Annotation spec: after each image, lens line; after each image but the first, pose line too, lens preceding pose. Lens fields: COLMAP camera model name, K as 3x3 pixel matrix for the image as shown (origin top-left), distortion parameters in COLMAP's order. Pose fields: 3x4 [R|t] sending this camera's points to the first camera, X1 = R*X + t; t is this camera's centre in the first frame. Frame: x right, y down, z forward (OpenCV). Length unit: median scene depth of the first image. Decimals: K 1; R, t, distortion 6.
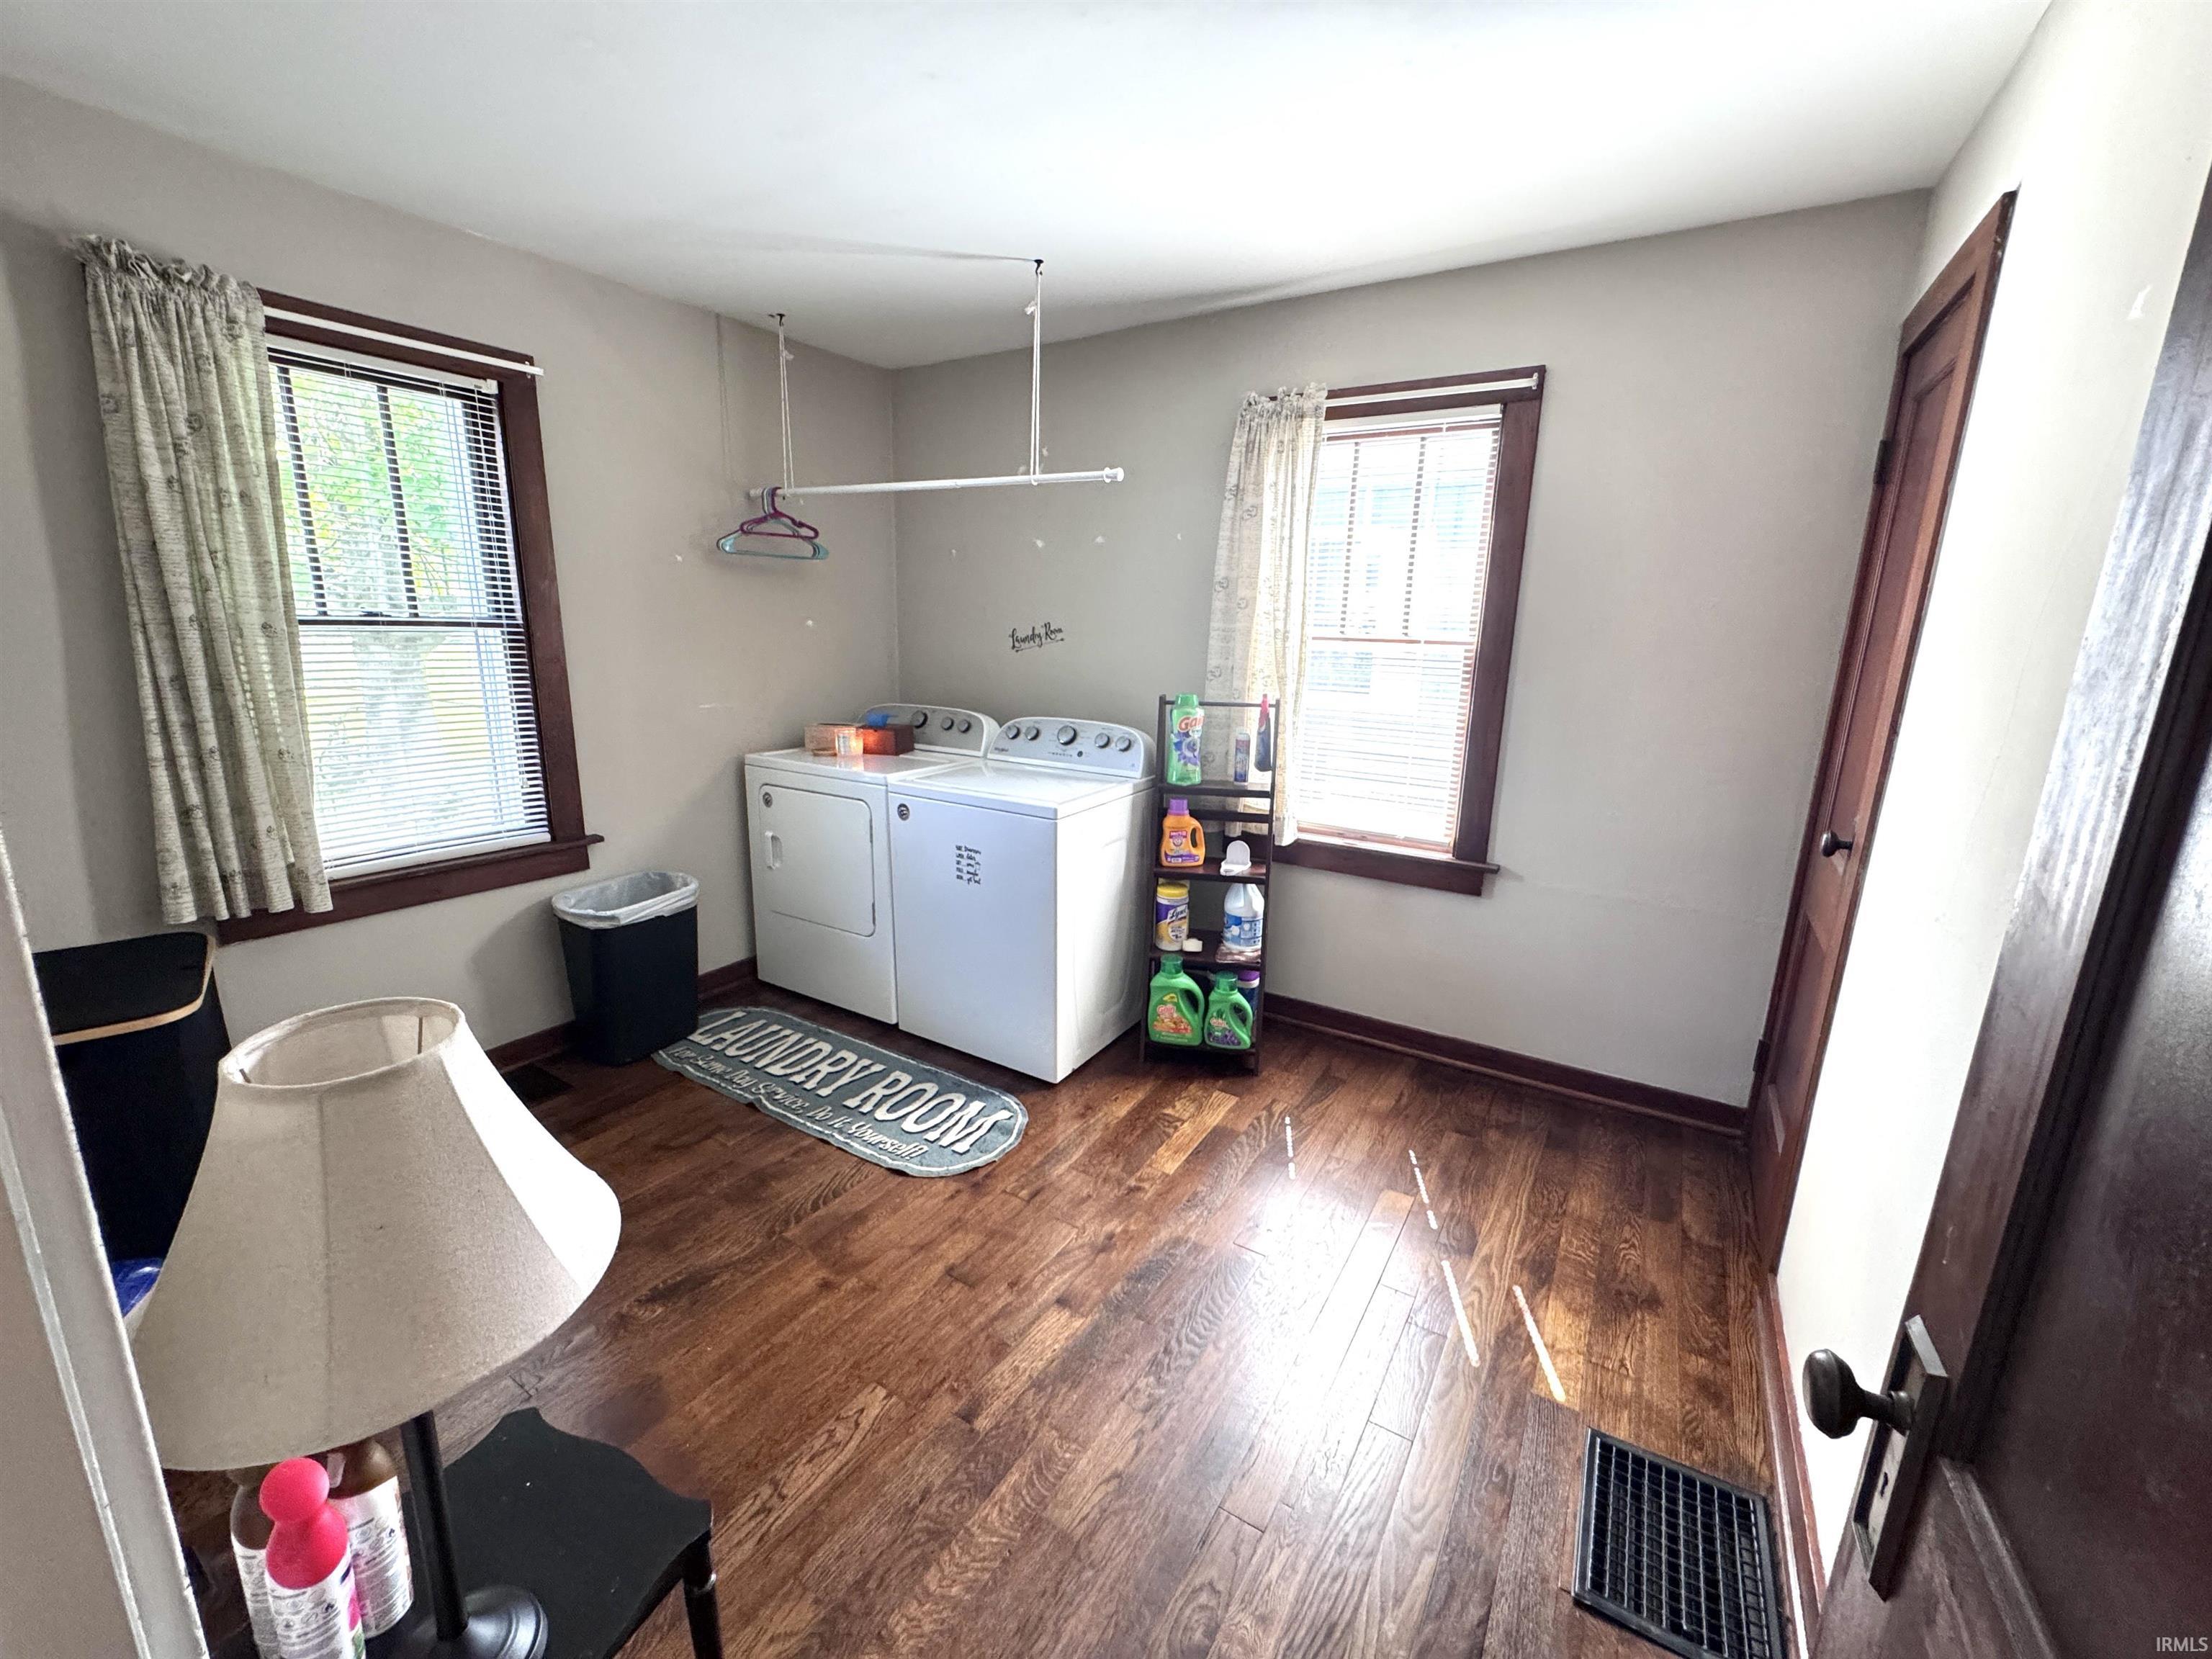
lens RADIAL K [[896.3, 0, 1106.0], [0, 896.3, 829.5], [0, 0, 1]] dist [-0.002440, 0.000132]
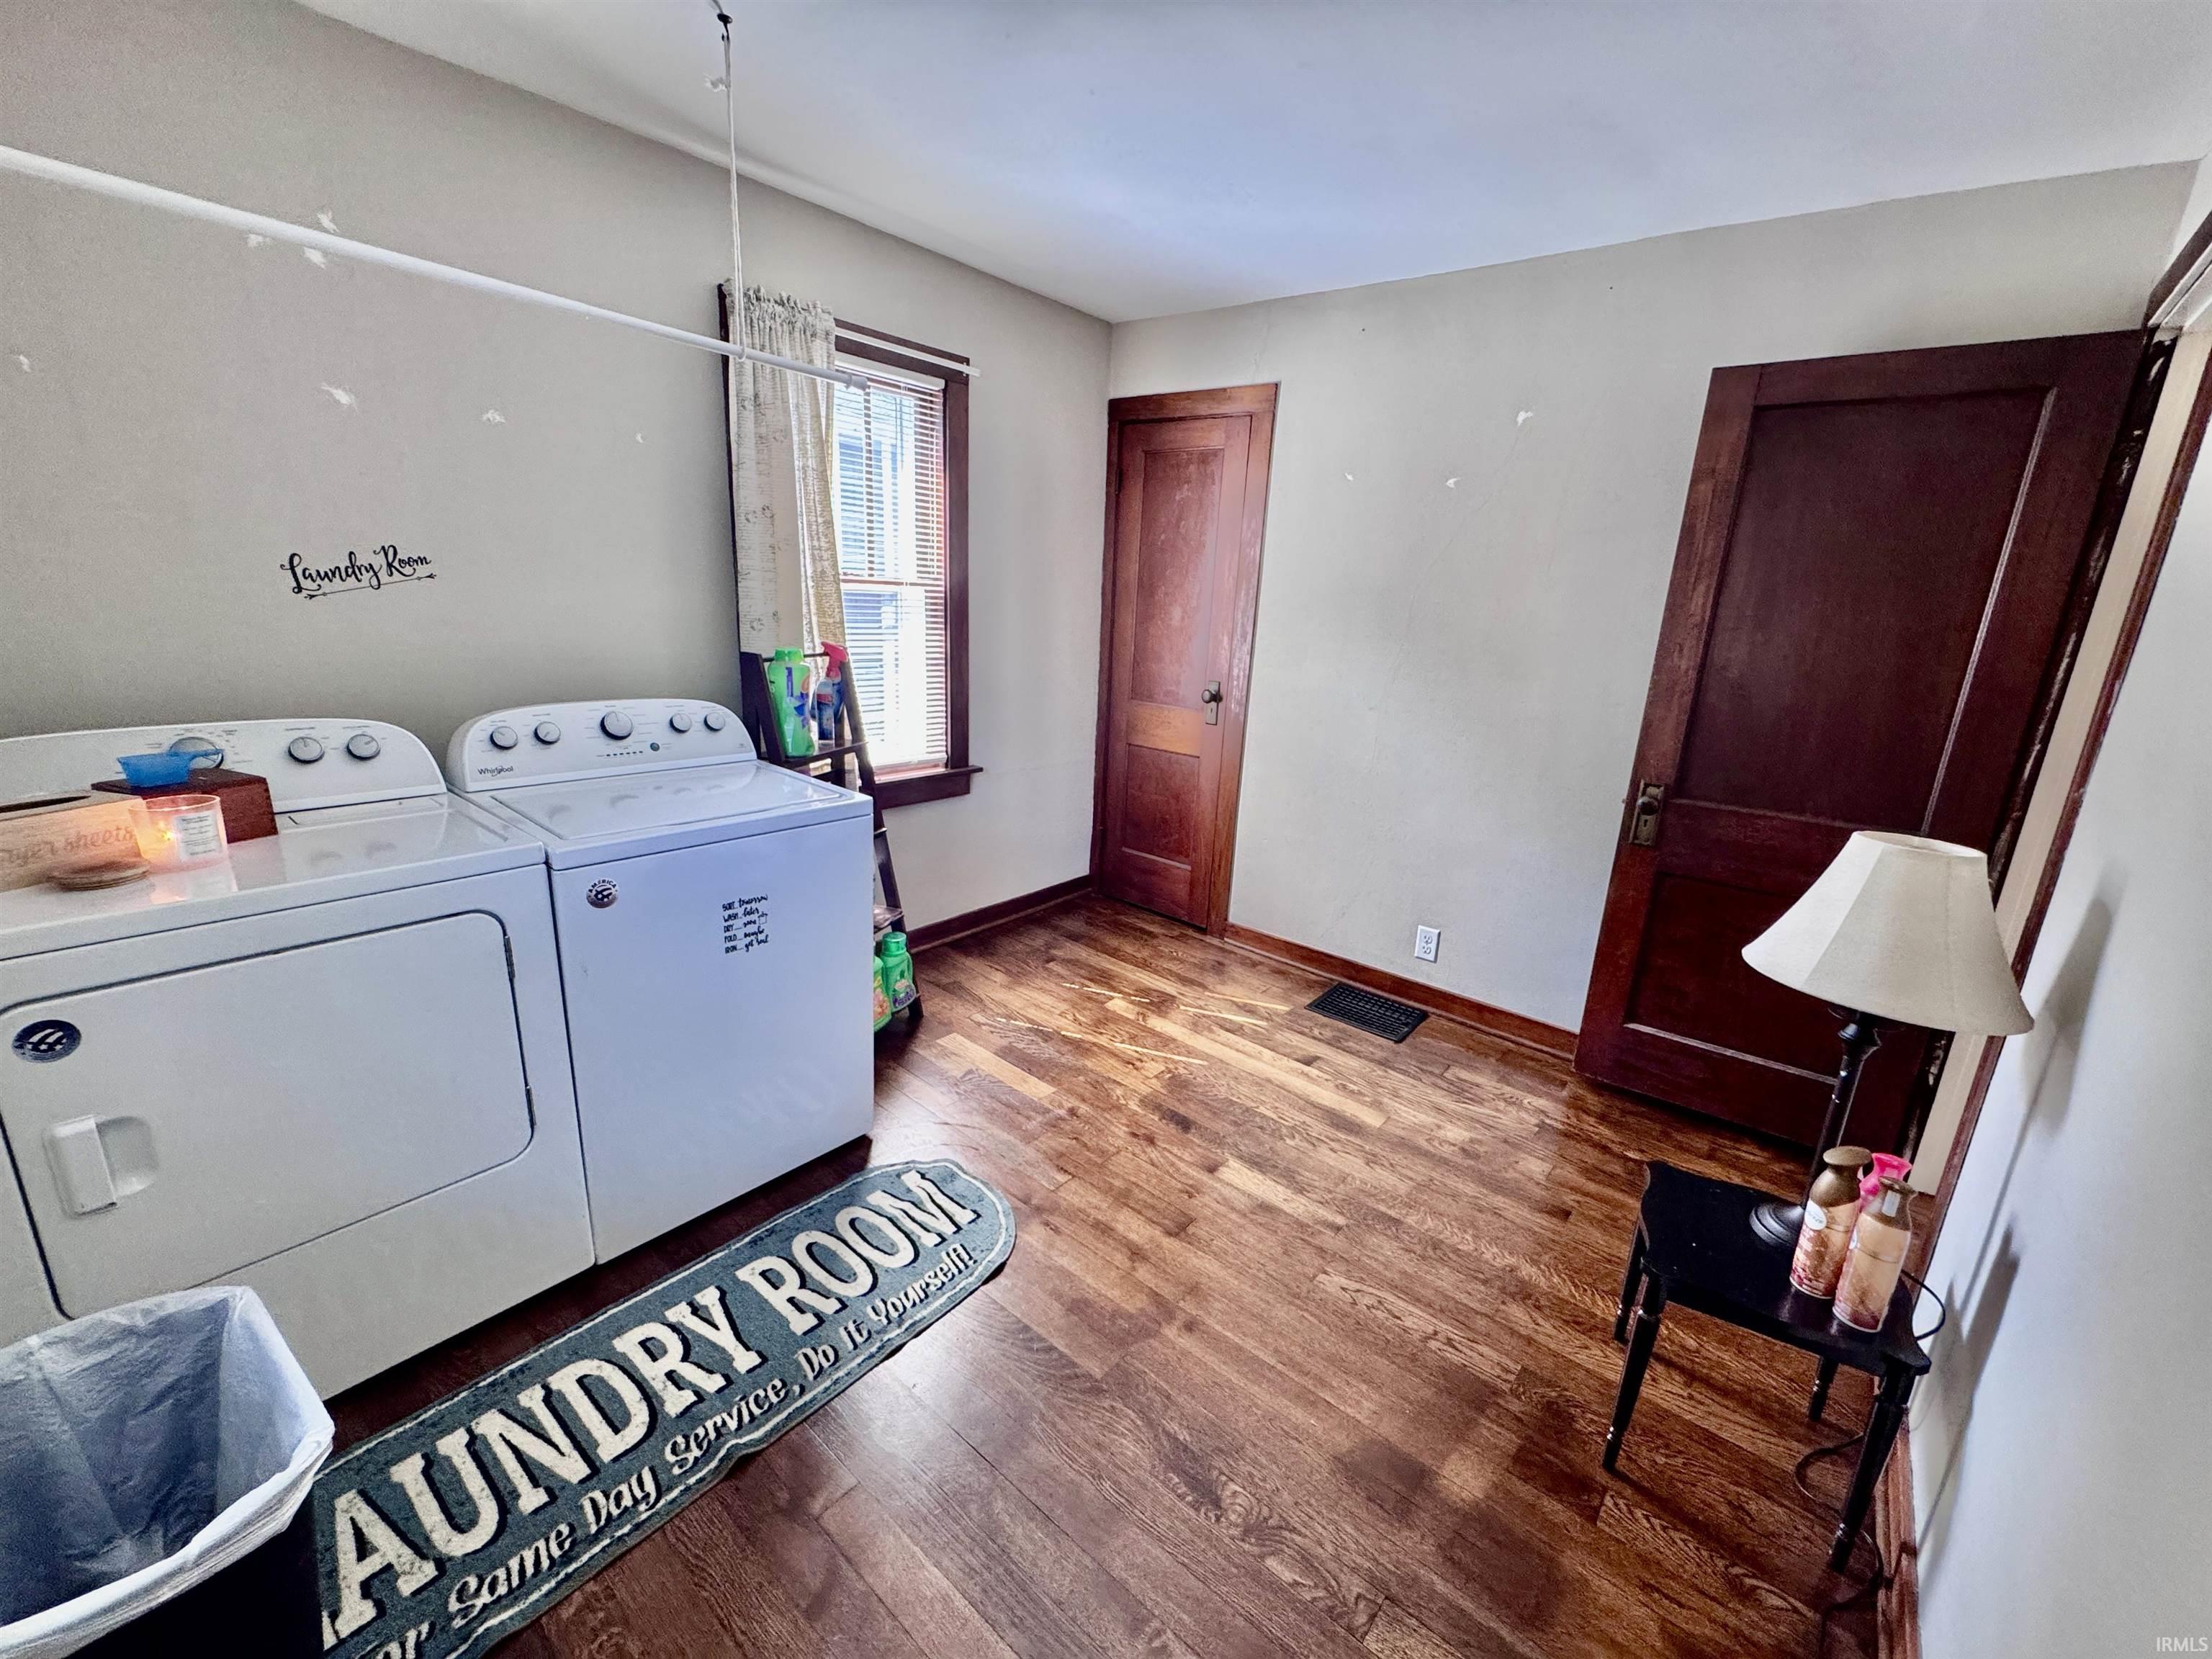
lens RADIAL K [[896.3, 0, 1106.0], [0, 896.3, 829.5], [0, 0, 1]] dist [-0.002440, 0.000132]
pose [[0.137027, -0.269501, 0.953201, -0.758972], [0.179579, 0.953092, 0.243654, -0.148196], [-0.974153, 0.137788, 0.178996, 0.614698]]
